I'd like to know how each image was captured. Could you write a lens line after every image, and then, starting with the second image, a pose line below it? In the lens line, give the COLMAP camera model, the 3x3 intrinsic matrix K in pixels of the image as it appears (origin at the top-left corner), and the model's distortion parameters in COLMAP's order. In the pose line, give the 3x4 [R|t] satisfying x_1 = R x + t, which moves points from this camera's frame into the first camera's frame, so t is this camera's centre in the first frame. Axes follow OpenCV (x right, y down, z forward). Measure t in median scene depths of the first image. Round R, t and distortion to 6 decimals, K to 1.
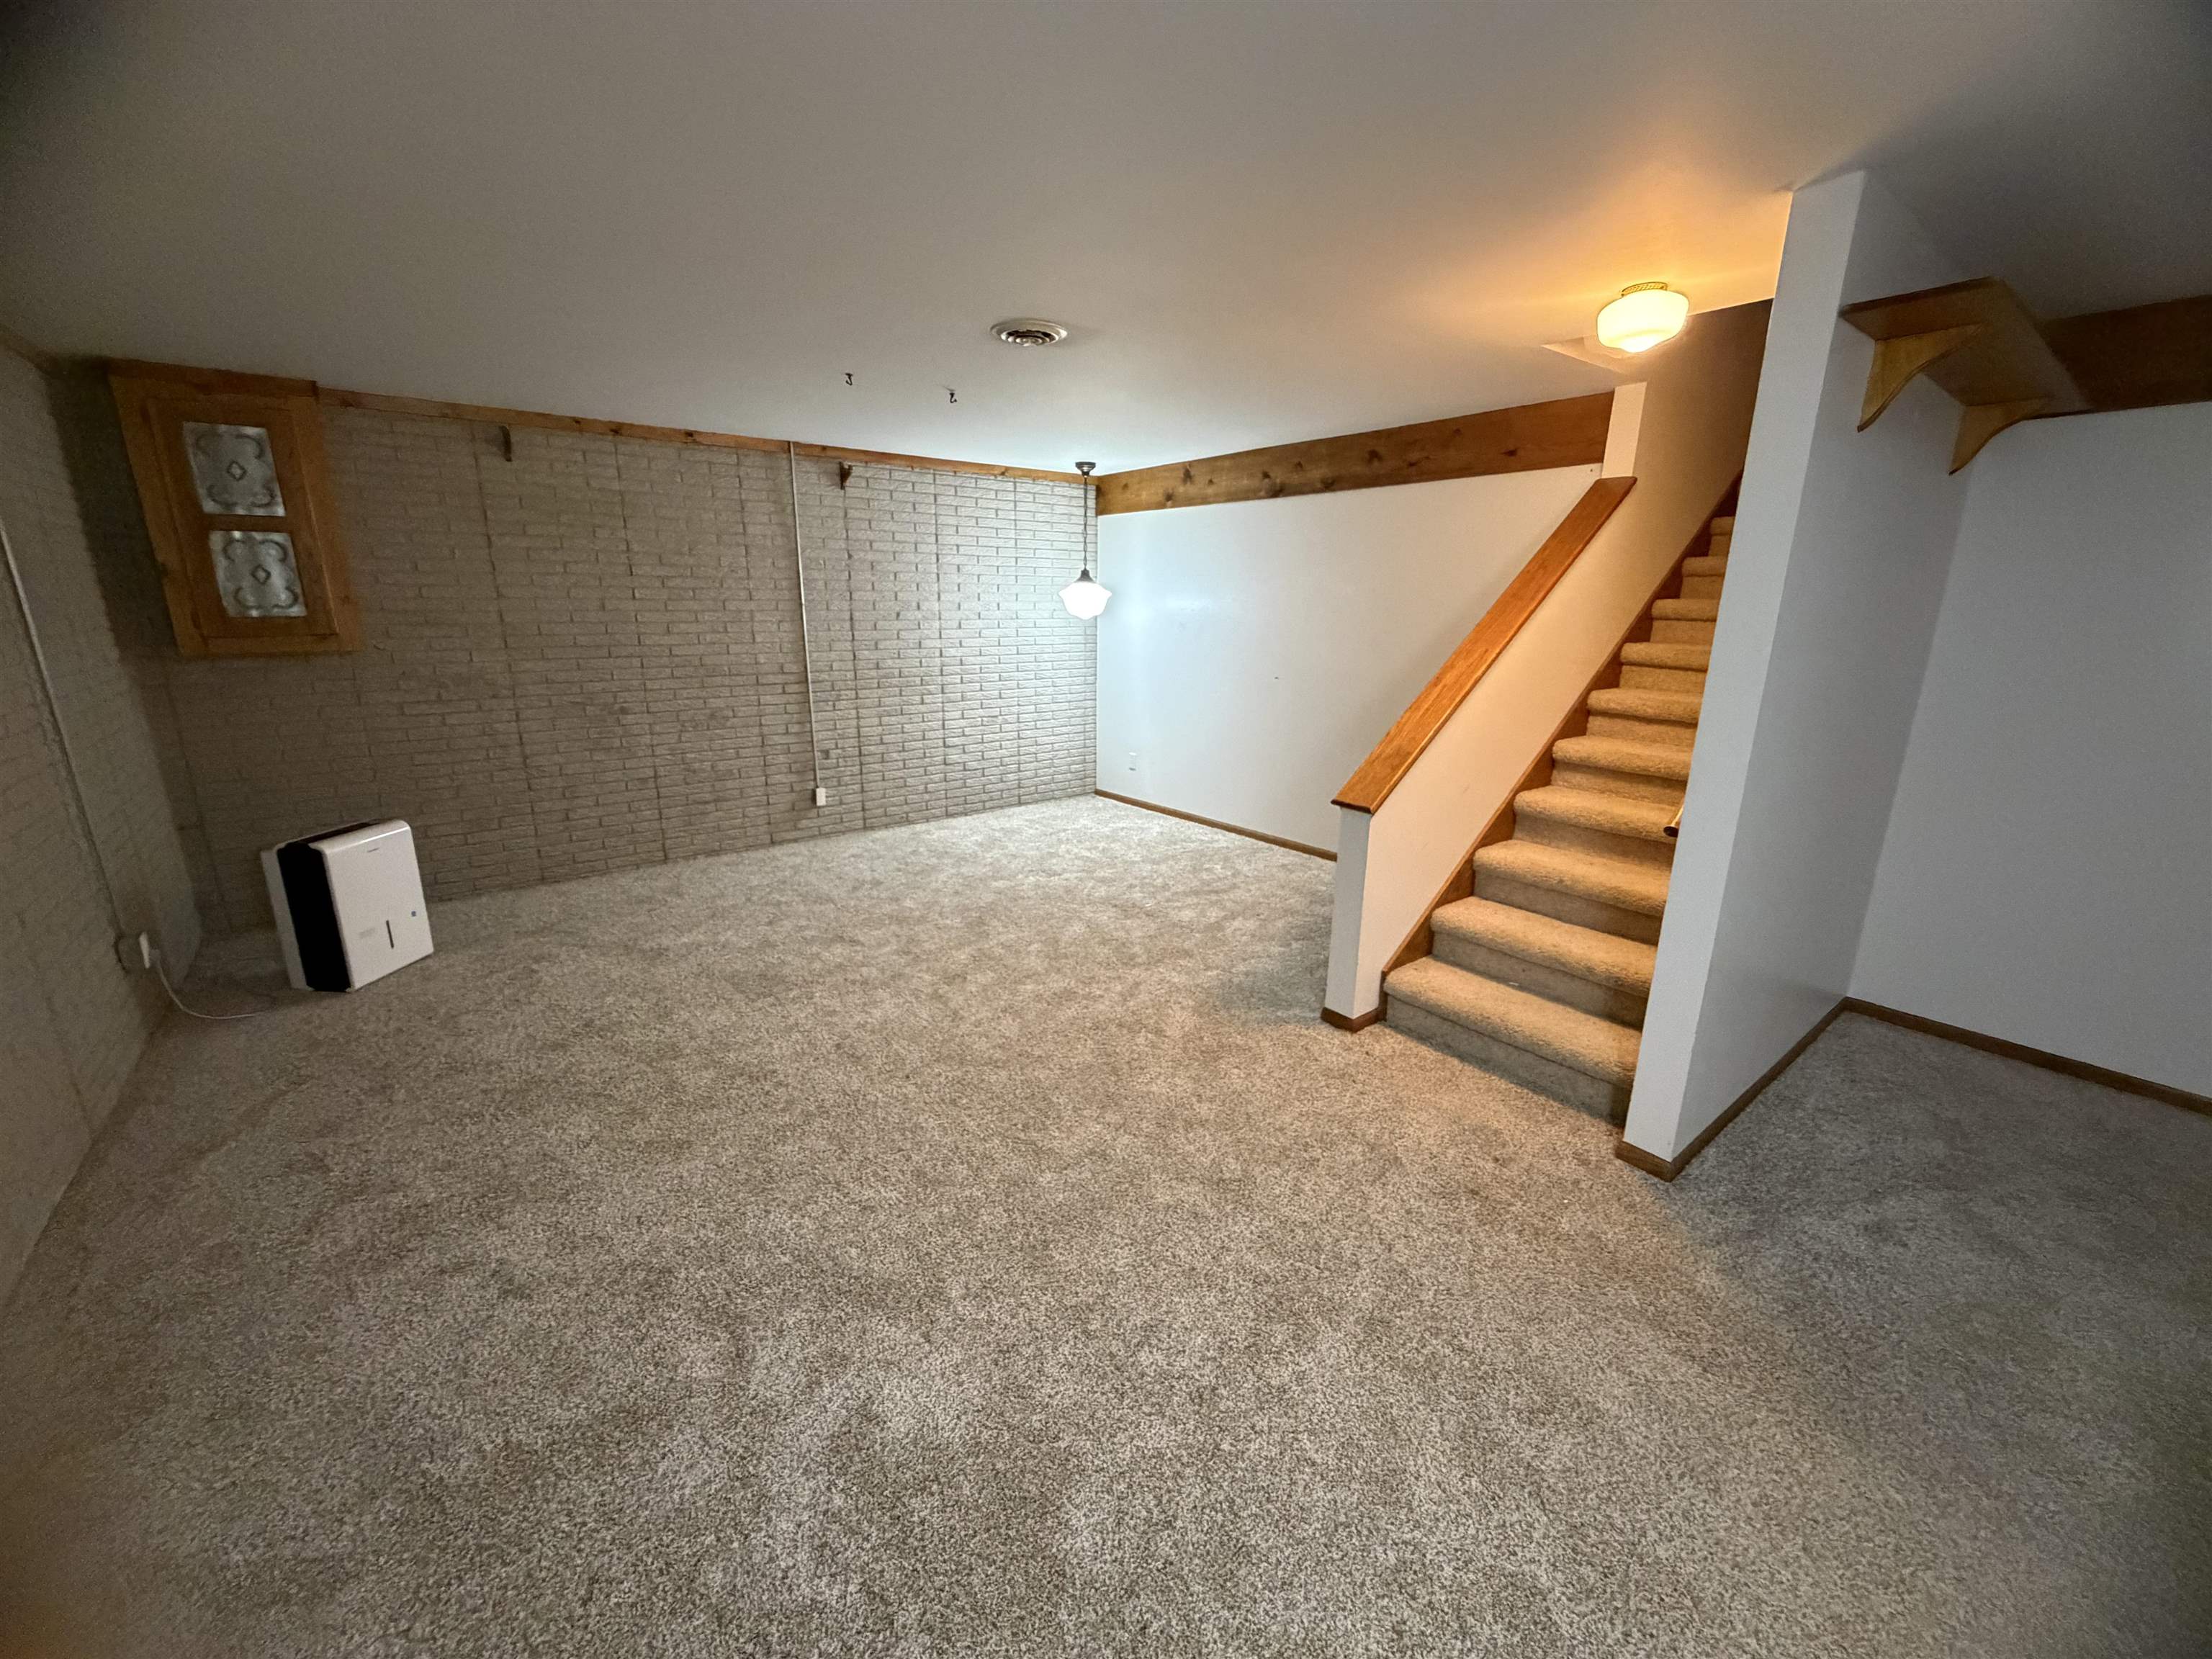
lens RADIAL K [[882.5, 0, 1101.5], [0, 882.5, 832.5], [0, 0, 1]] dist [0.001575, -0.000115]
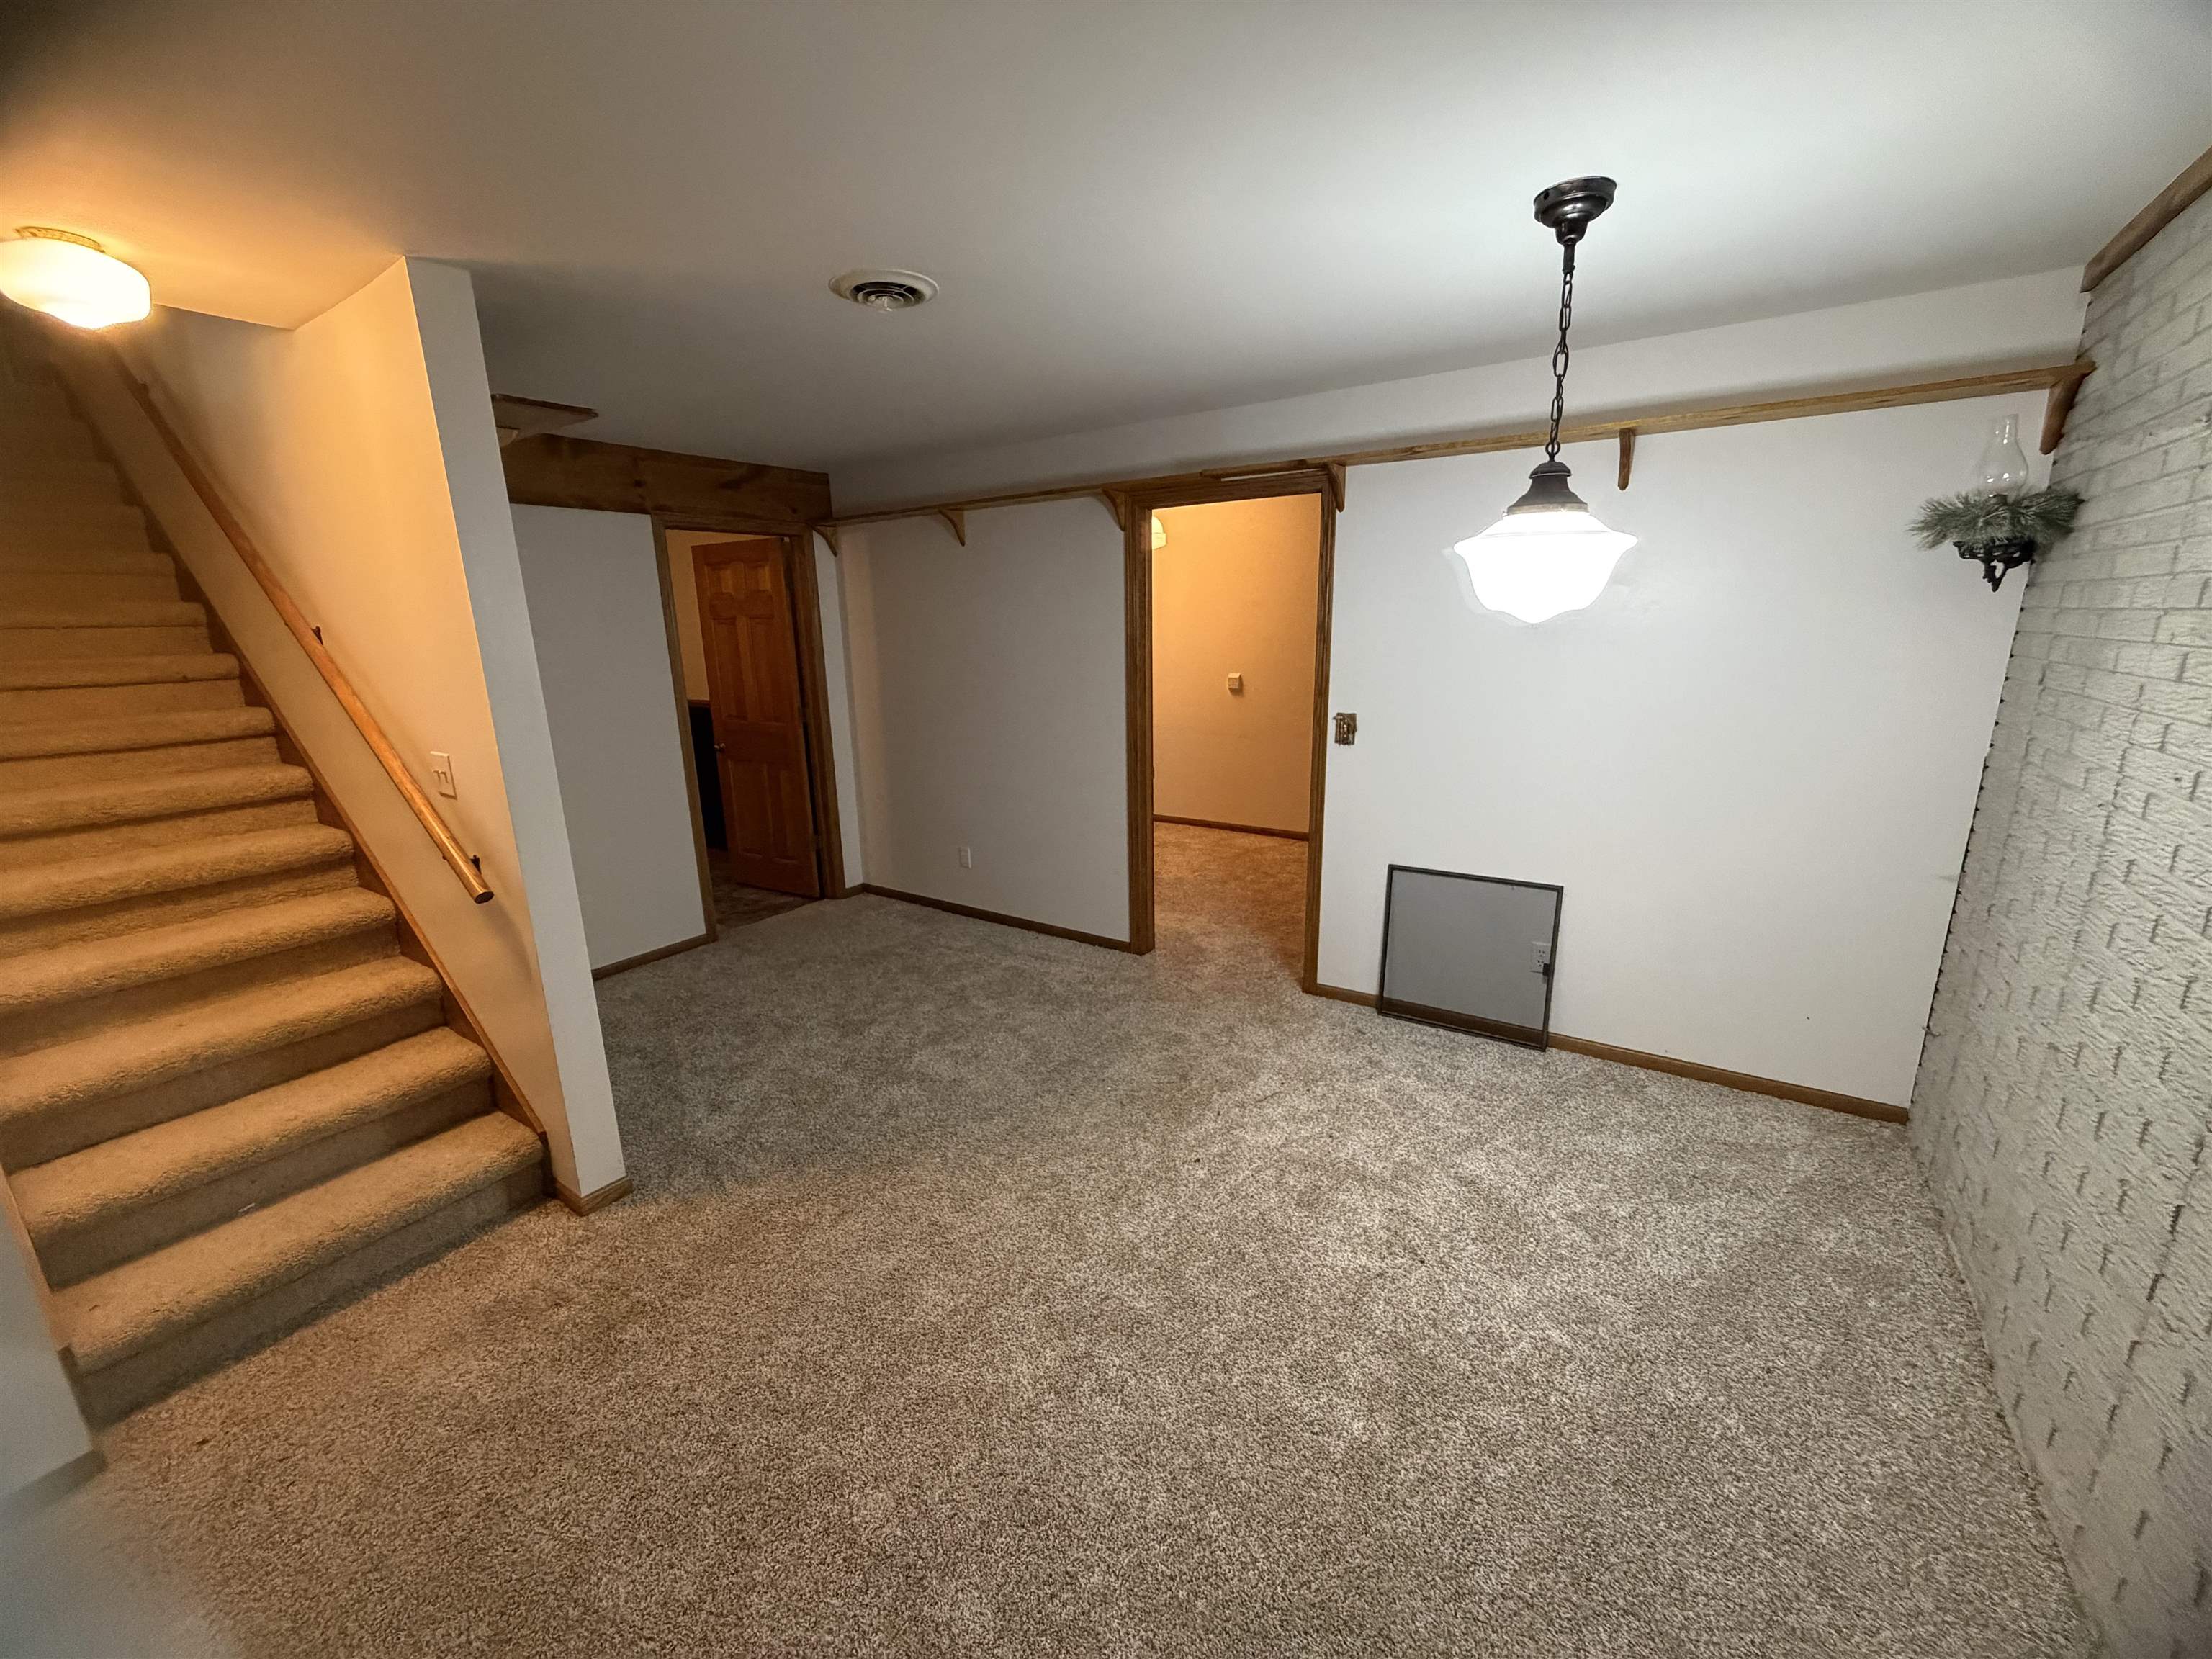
lens RADIAL K [[882.5, 0, 1101.2], [0, 882.5, 826.9], [0, 0, 1]] dist [0.001575, -0.000115]
pose [[-0.297477, -0.222332, 0.928480, -0.357662], [0.271875, 0.912515, 0.305616, -0.151581], [-0.915200, 0.343345, -0.211006, 0.481762]]
